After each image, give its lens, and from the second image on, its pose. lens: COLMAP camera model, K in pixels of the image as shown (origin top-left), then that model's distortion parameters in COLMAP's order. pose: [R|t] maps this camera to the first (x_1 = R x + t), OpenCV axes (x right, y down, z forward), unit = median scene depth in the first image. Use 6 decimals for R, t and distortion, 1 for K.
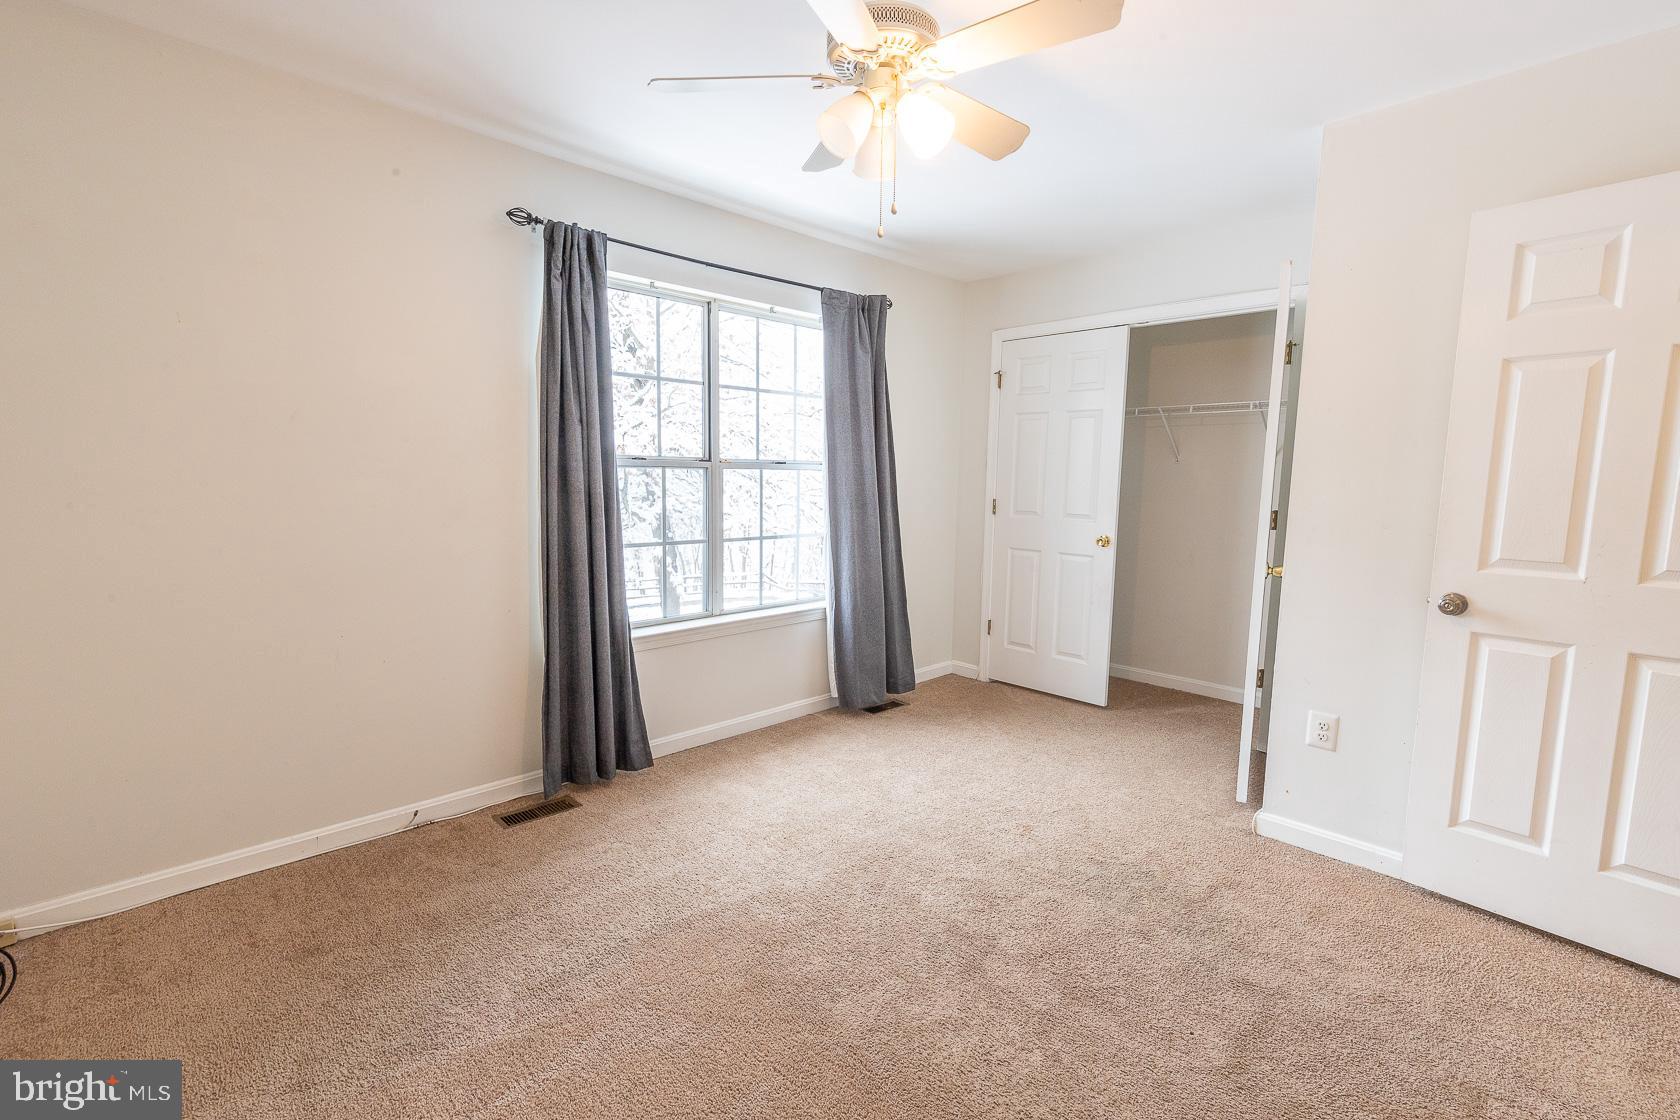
lens RADIAL K [[753.6, 0, 837.2], [0, 753.6, 569.3], [0, 0, 1]] dist [0.038967, -0.000640]
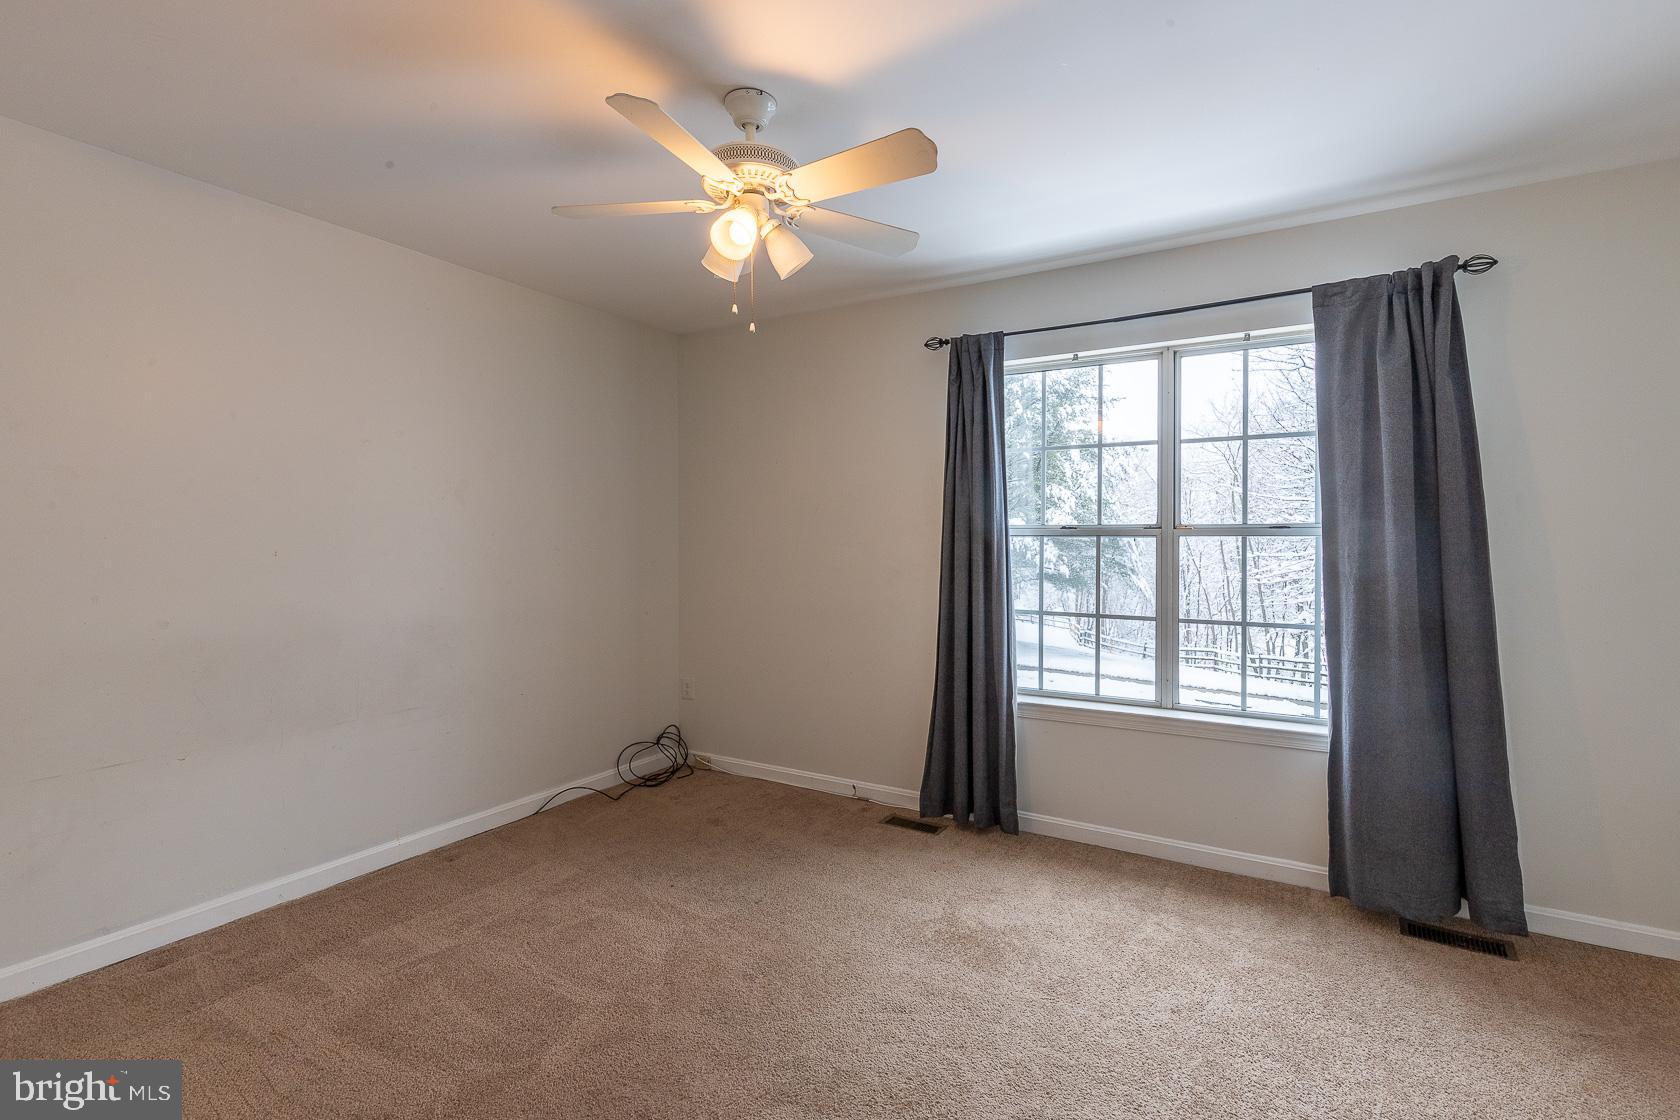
lens RADIAL K [[739.2, 0, 840.0], [0, 739.2, 560.0], [0, 0, 1]] dist [0.019751, 0.000118]
pose [[0.296524, 0.012374, -0.954945, 0.628510], [-0.120232, 0.992444, -0.024473, -0.047523], [0.947427, 0.122072, 0.295771, 0.462455]]
